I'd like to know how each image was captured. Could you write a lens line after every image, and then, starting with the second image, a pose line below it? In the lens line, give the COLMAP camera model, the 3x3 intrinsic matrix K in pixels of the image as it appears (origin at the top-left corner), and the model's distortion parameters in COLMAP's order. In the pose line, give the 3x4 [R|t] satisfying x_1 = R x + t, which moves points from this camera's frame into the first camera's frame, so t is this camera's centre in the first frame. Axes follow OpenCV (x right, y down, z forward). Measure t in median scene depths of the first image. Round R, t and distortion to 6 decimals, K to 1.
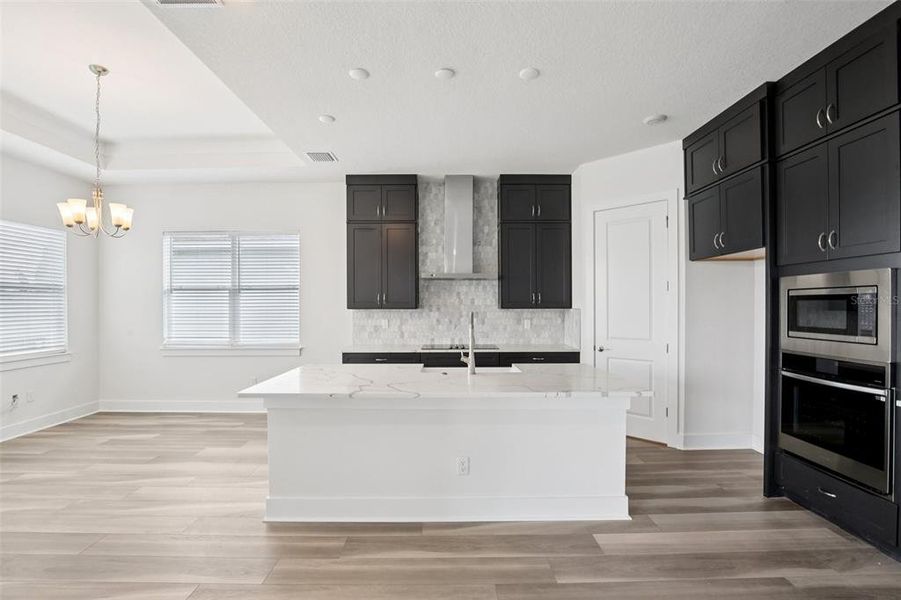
lens RADIAL K [[416.8, 0, 448.0], [0, 416.8, 305.1], [0, 0, 1]] dist [-0.024771, 0.000029]
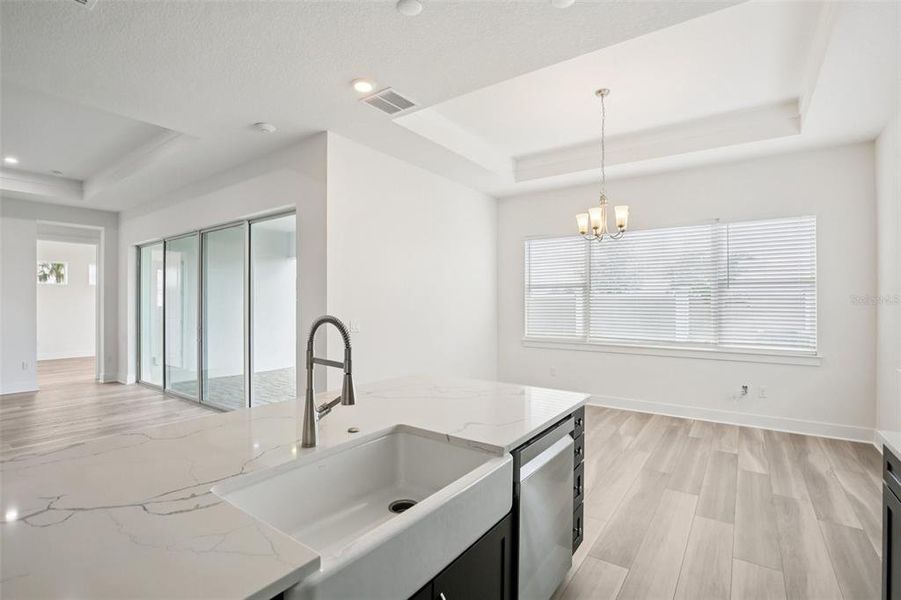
lens RADIAL K [[416.8, 0, 448.0], [0, 416.8, 305.1], [0, 0, 1]] dist [-0.024771, 0.000029]
pose [[-0.585995, 0.008476, -0.810270, 0.207642], [-0.000219, 0.999944, 0.010619, 0.000207], [0.810314, 0.006400, -0.585960, 0.837554]]
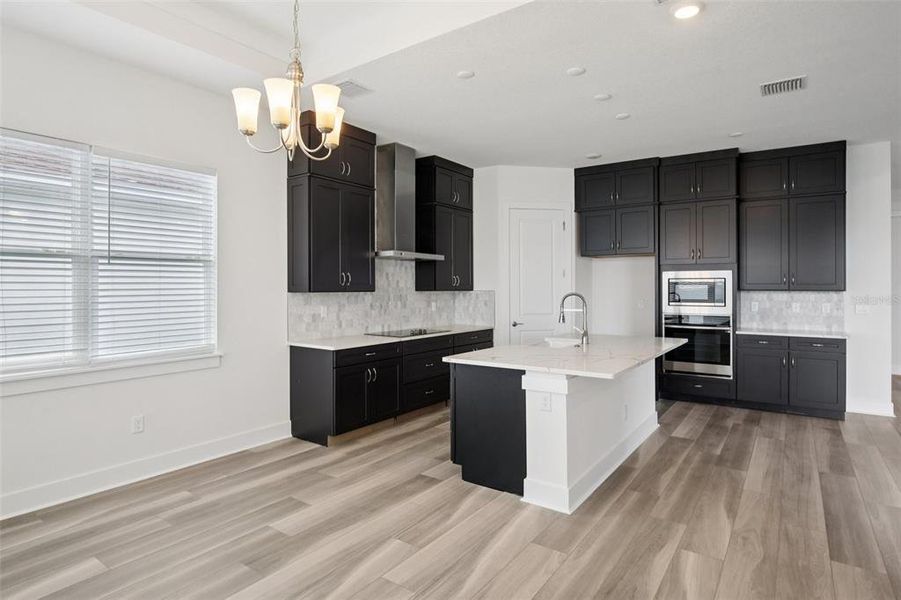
lens RADIAL K [[492.2, 0, 442.0], [0, 492.2, 284.8], [0, 0, 1]] dist [-0.010630, 0.000792]
pose [[0.588396, 0.005951, 0.808551, -0.798405], [-0.000294, 0.999974, -0.007146, 0.002051], [-0.808573, 0.003967, 0.588382, 0.296500]]
